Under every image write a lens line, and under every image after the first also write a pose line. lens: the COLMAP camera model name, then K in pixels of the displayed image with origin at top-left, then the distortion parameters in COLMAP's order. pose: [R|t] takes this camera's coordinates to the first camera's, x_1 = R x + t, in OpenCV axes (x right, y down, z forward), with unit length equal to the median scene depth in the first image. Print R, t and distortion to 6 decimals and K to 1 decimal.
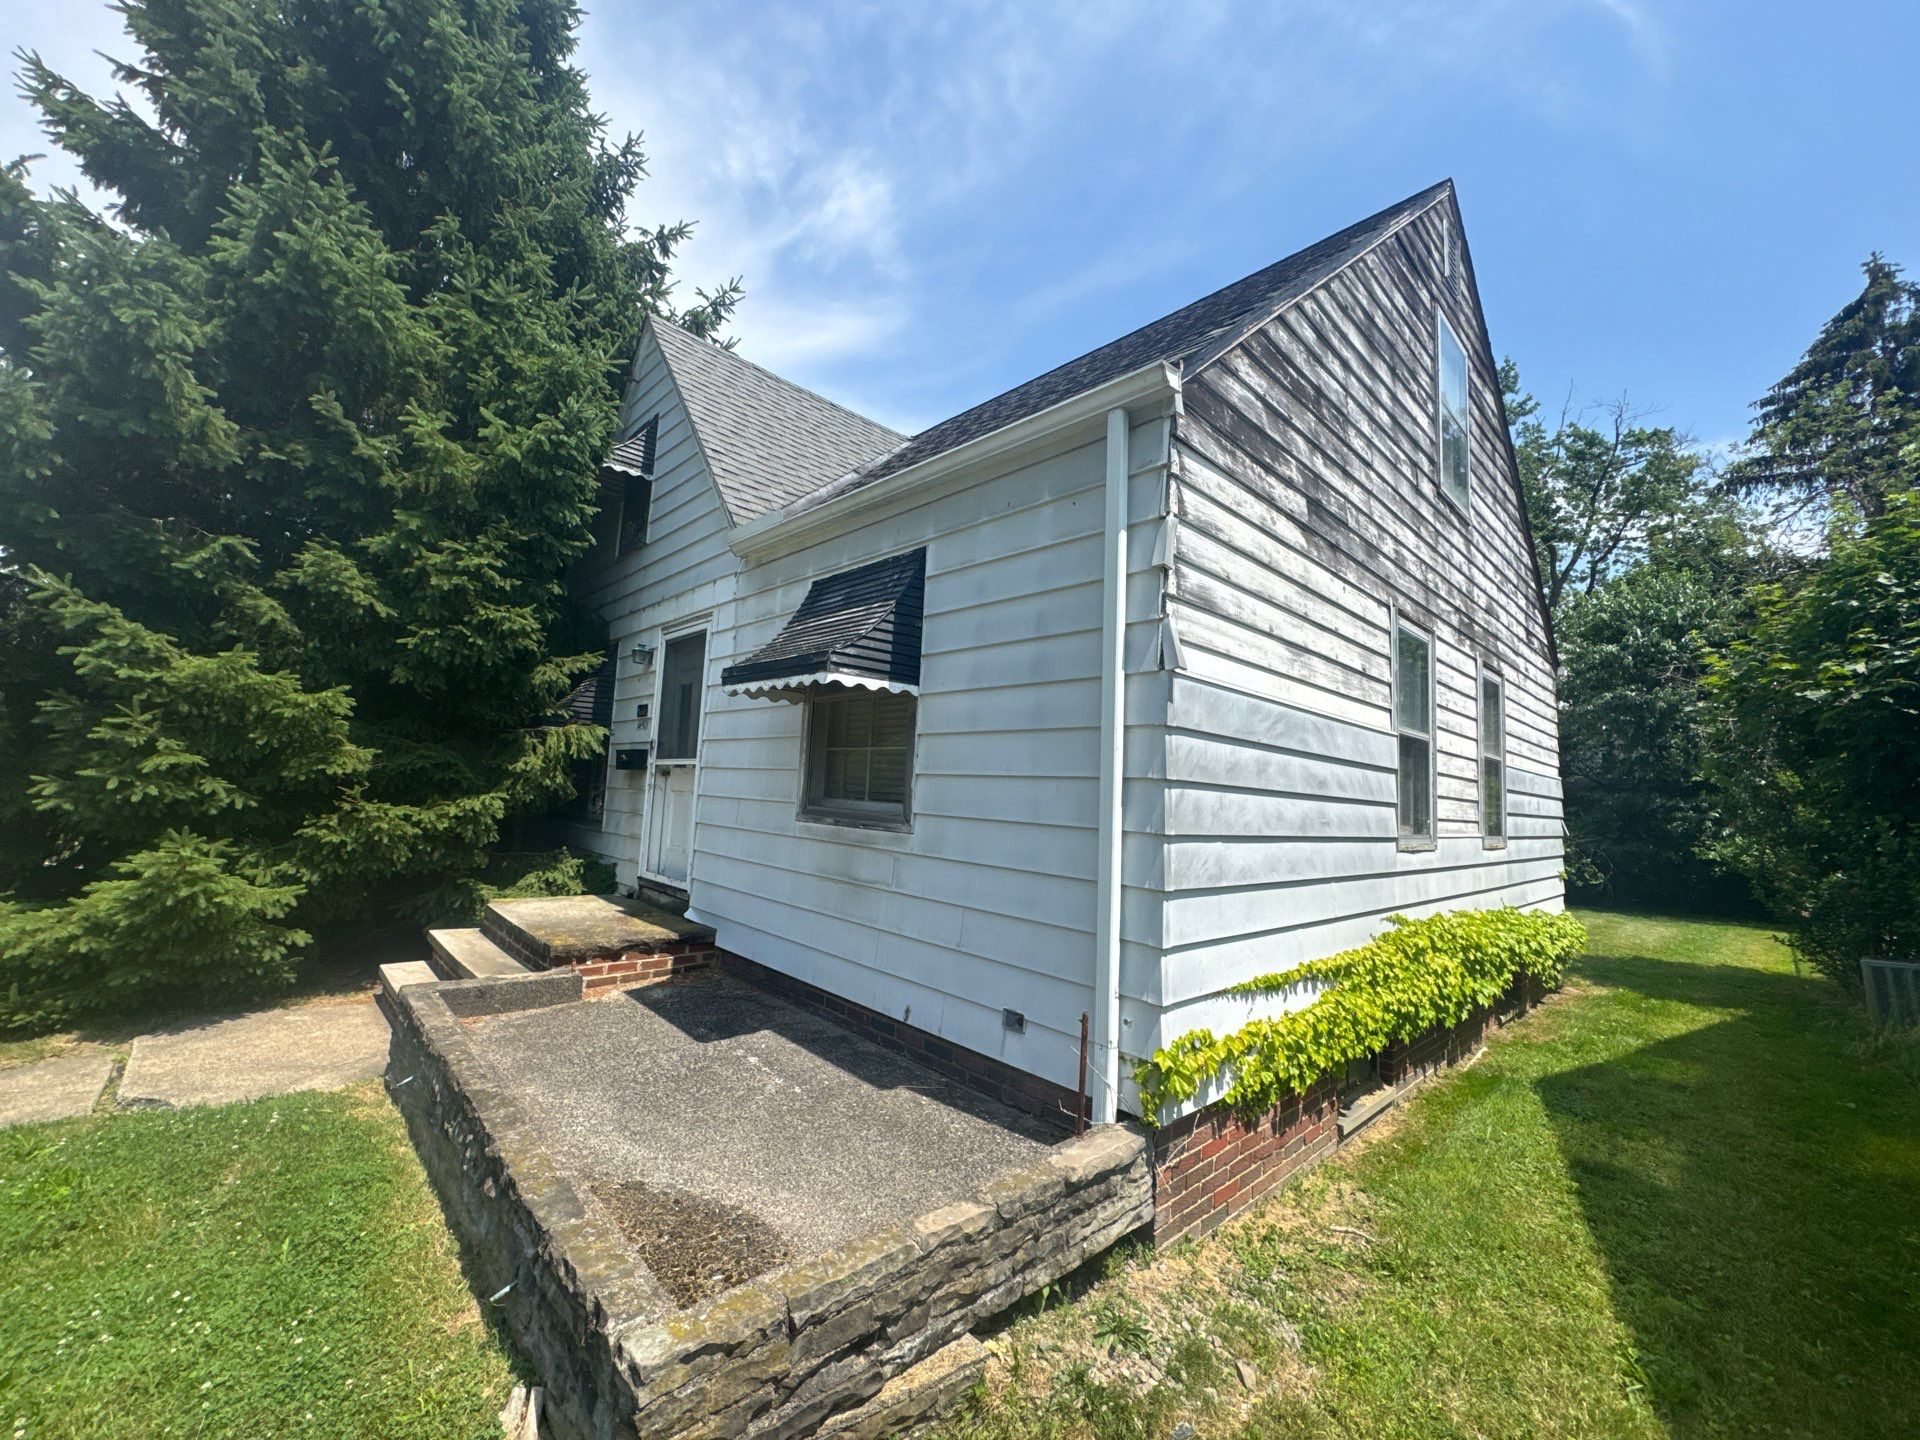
lens RADIAL K [[751.4, 0, 965.2], [0, 751.4, 721.6], [0, 0, 1]] dist [-0.001516, -0.000124]
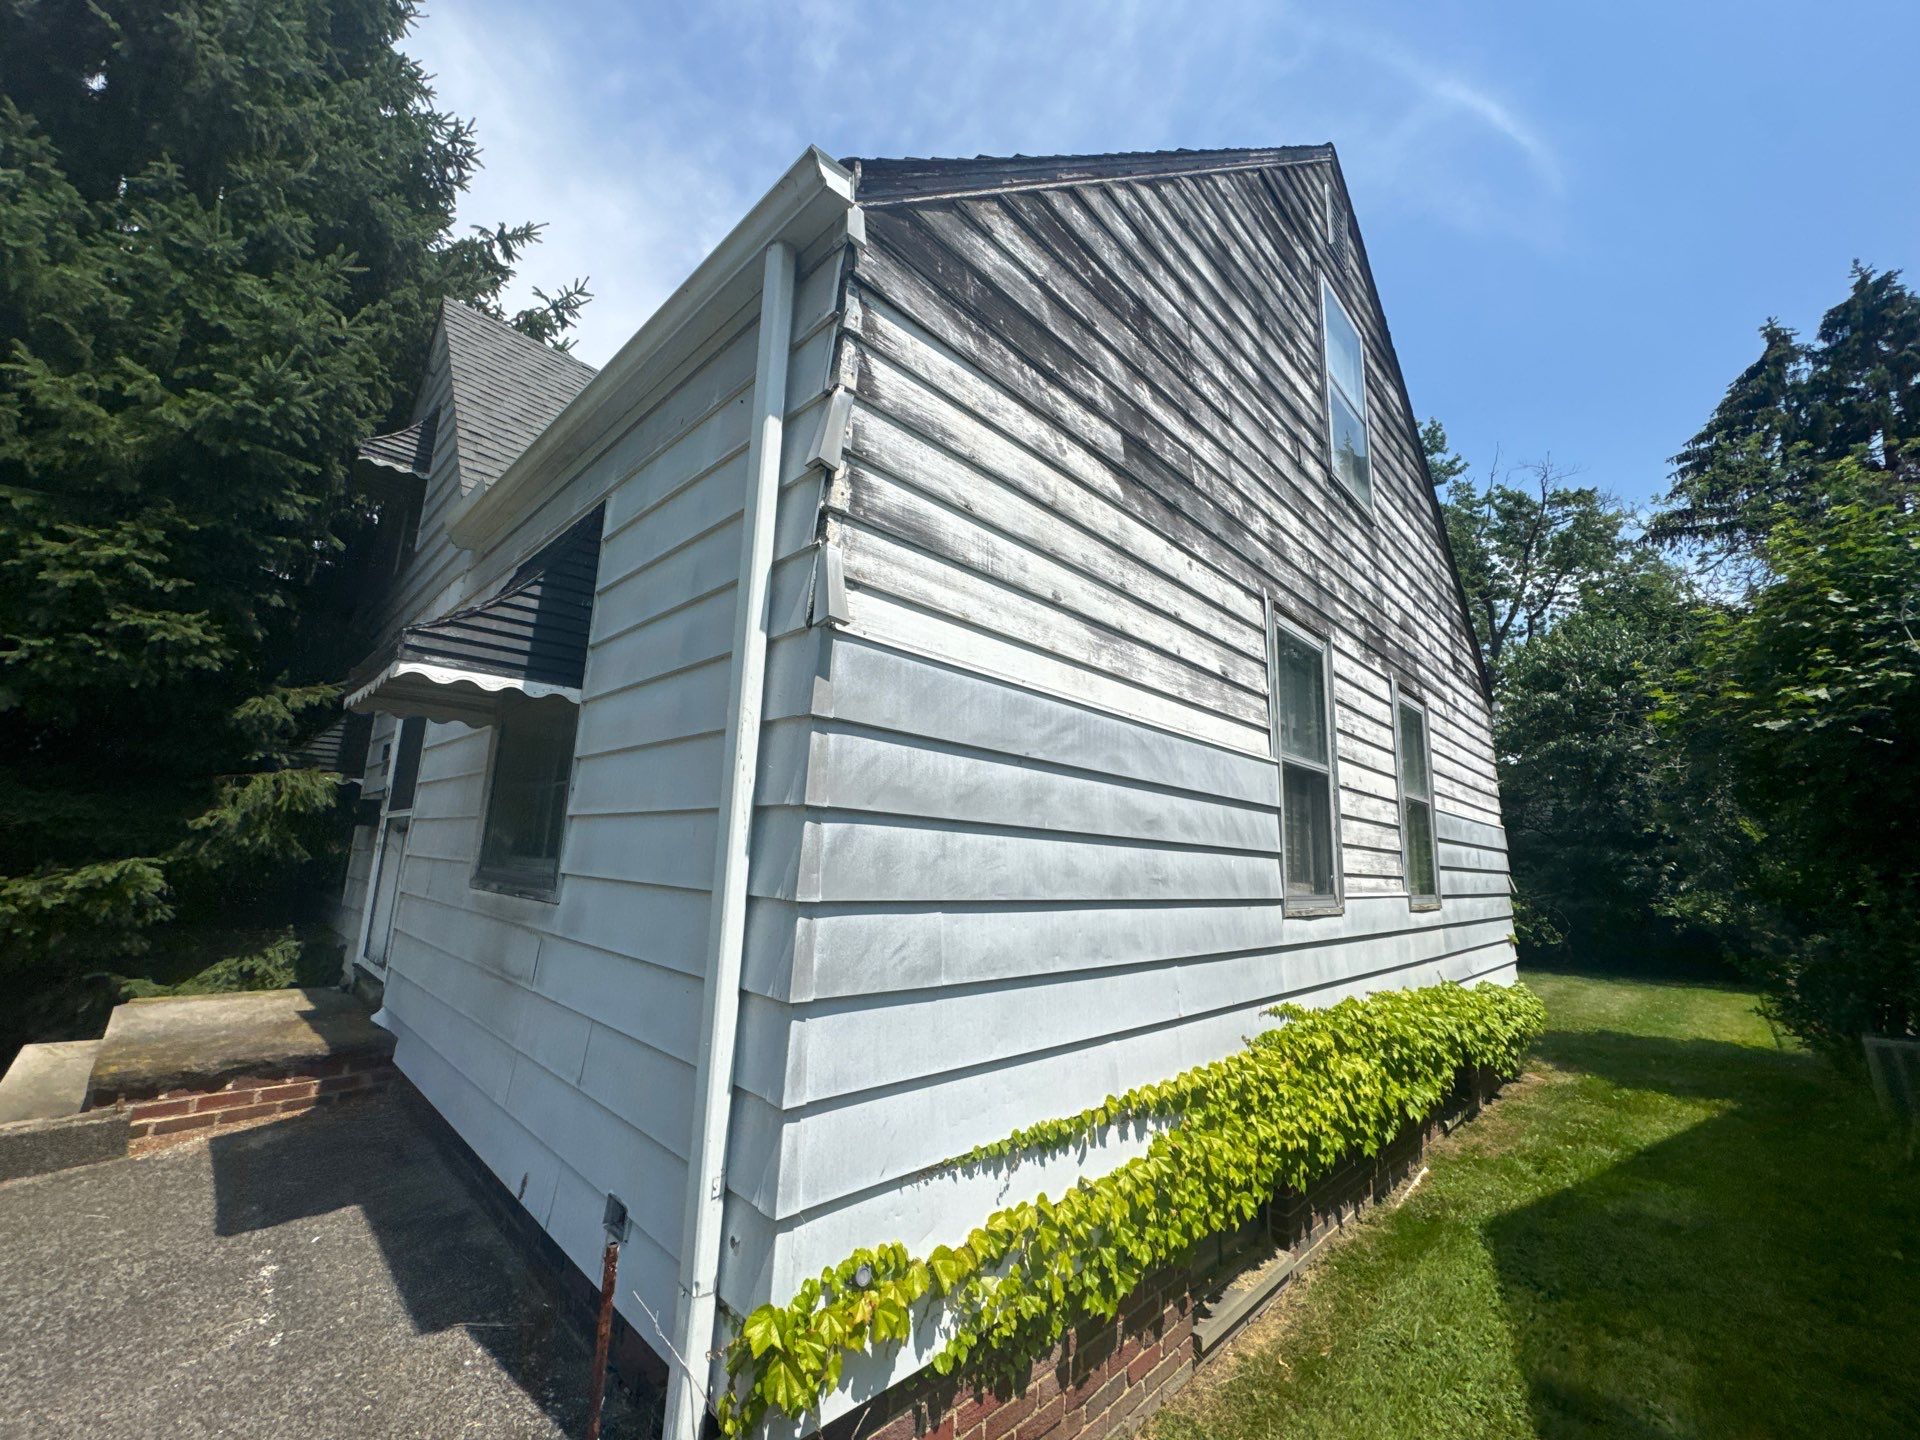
lens RADIAL K [[751.4, 0, 963.3], [0, 751.4, 721.9], [0, 0, 1]] dist [-0.001516, -0.000124]
pose [[0.999157, -0.005261, 0.040718, 0.178276], [0.008641, 0.996489, -0.083277, 0.029960], [-0.040137, 0.083558, 0.995694, 0.197099]]
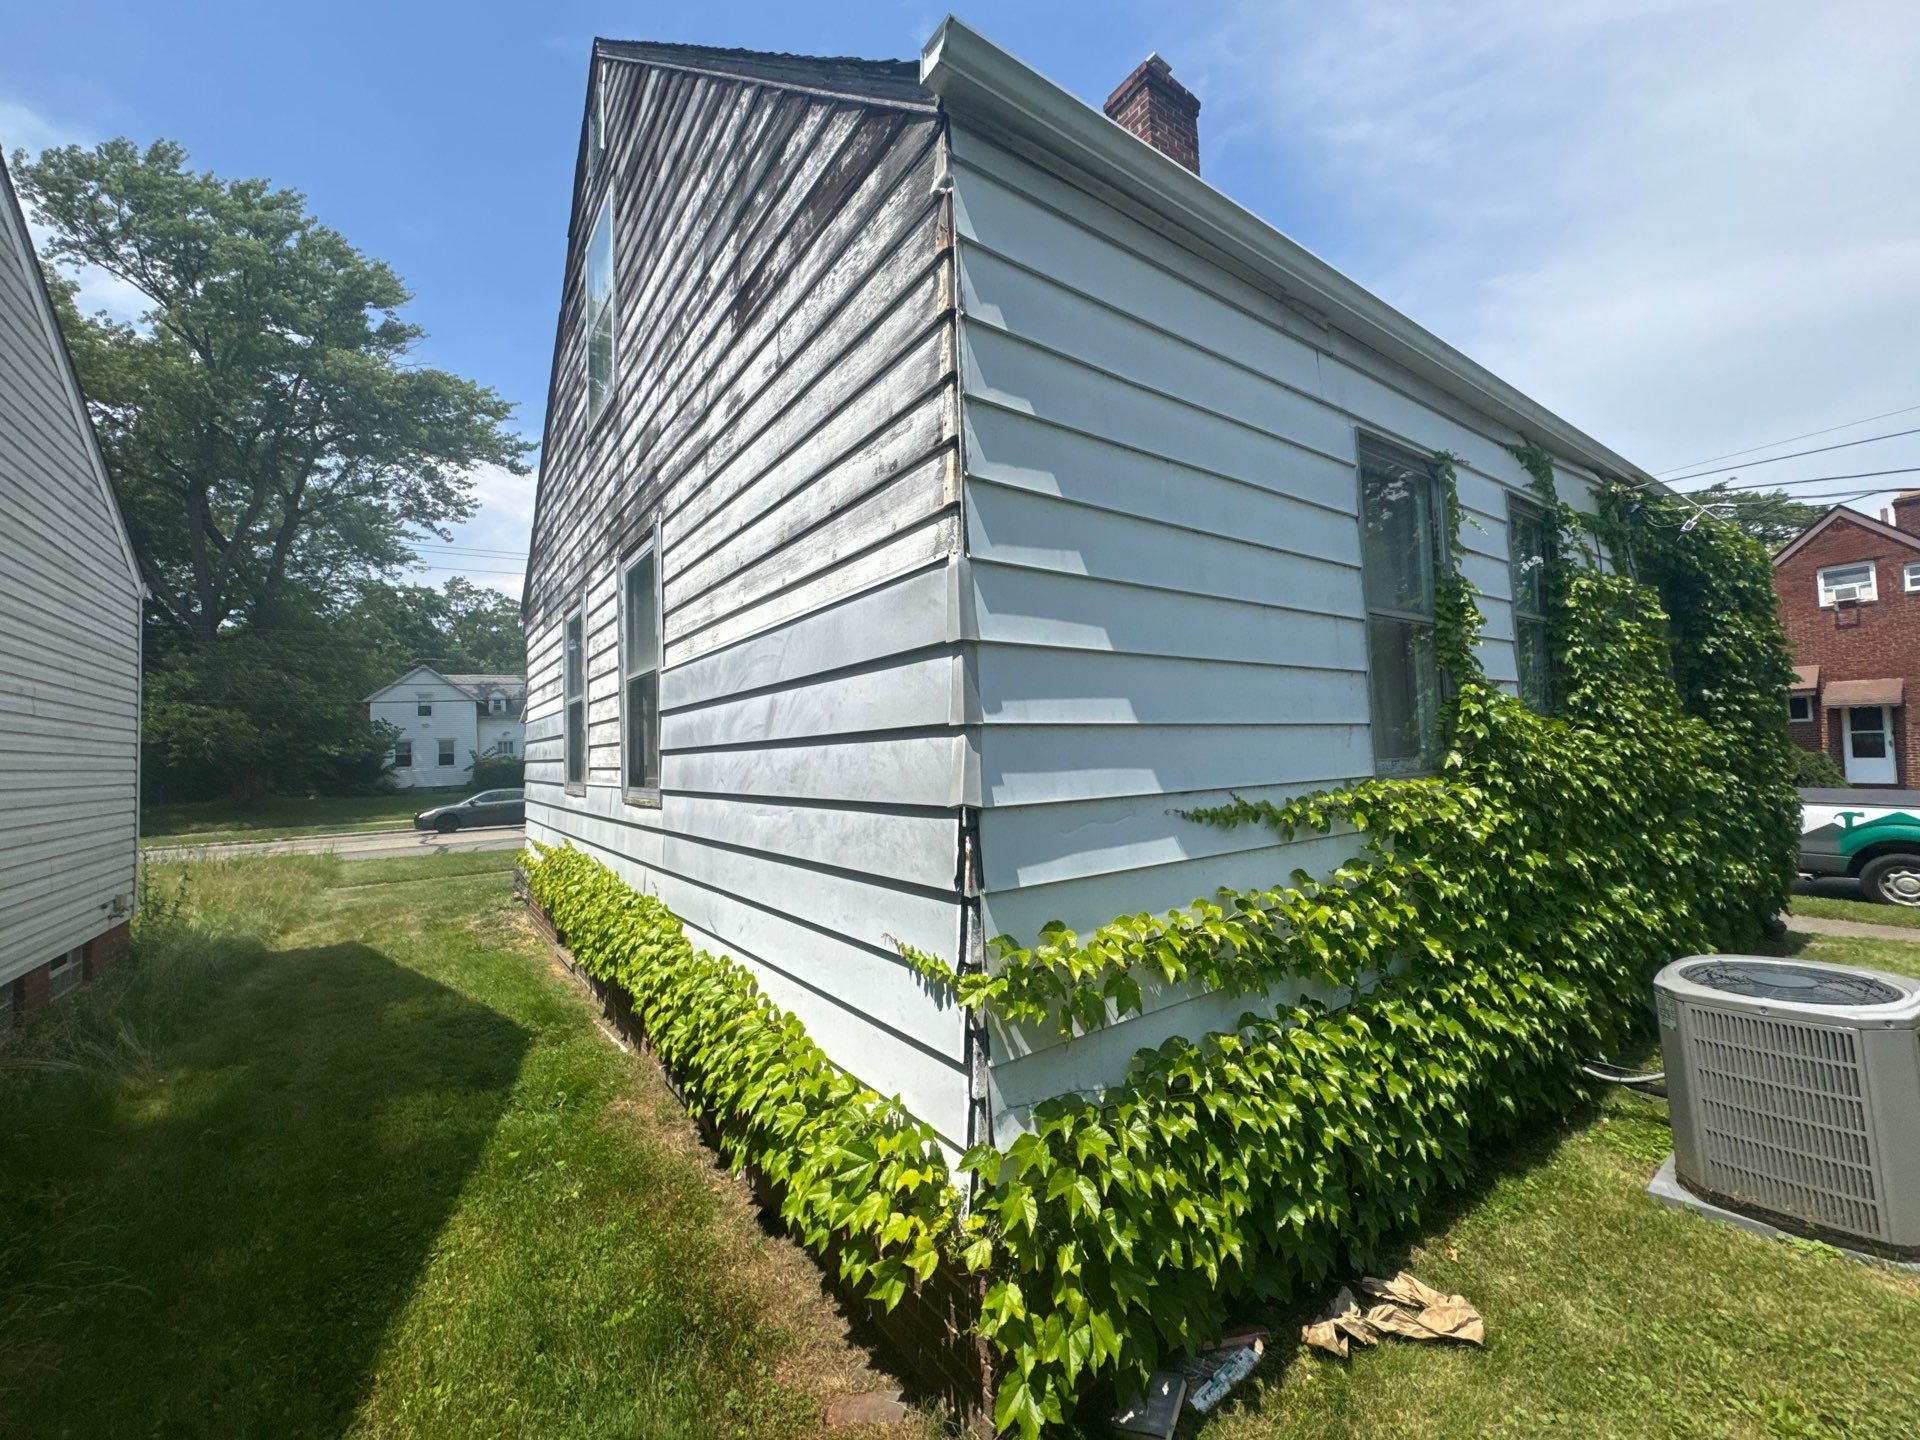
lens RADIAL K [[751.4, 0, 957.3], [0, 751.4, 714.2], [0, 0, 1]] dist [-0.001516, -0.000124]
pose [[-0.127186, -0.102227, -0.986597, 1.450636], [0.117833, 0.986074, -0.117363, 0.215782], [0.984855, -0.131181, -0.113369, 1.470274]]
